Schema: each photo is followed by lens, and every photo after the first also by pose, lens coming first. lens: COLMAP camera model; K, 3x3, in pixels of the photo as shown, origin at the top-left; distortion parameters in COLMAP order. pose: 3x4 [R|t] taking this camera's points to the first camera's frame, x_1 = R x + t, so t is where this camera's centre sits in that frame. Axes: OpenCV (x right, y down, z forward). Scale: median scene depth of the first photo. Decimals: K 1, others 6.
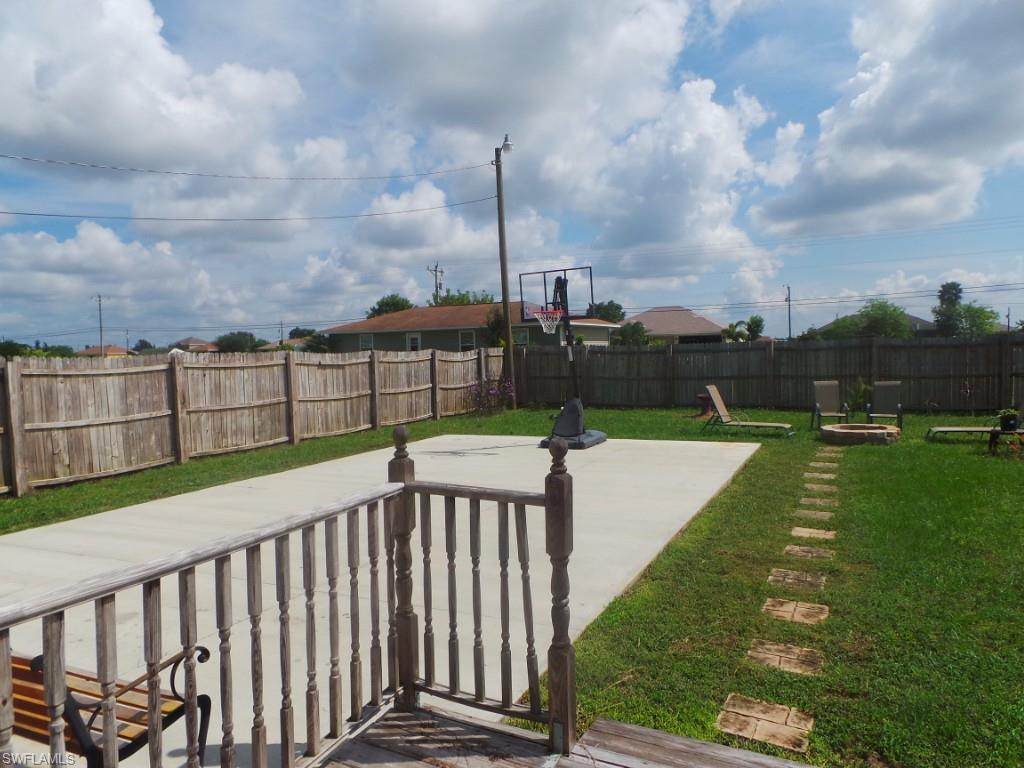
lens RADIAL K [[710.7, 0, 516.8], [0, 710.7, 379.0], [0, 0, 1]] dist [0.007241, -0.003572]
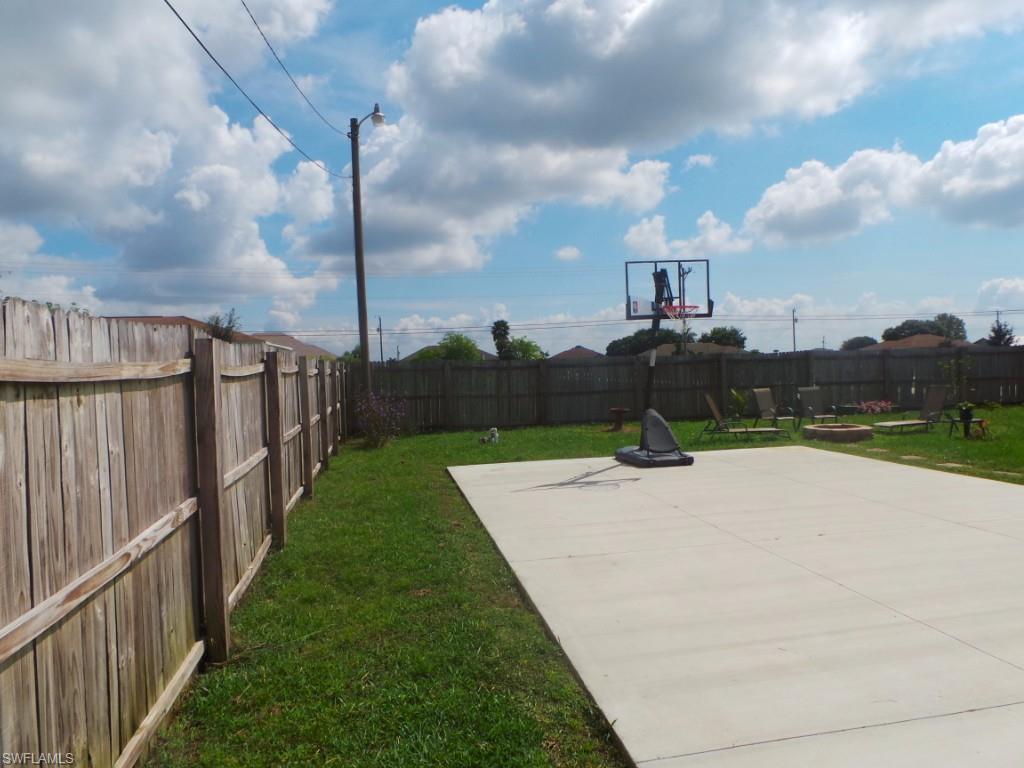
lens RADIAL K [[710.7, 0, 515.8], [0, 710.7, 379.2], [0, 0, 1]] dist [0.007241, -0.003572]
pose [[0.808066, -0.007613, 0.589043, -0.381446], [0.033800, 0.998868, -0.033458, 0.009131], [-0.588121, 0.046946, 0.807409, 0.257543]]
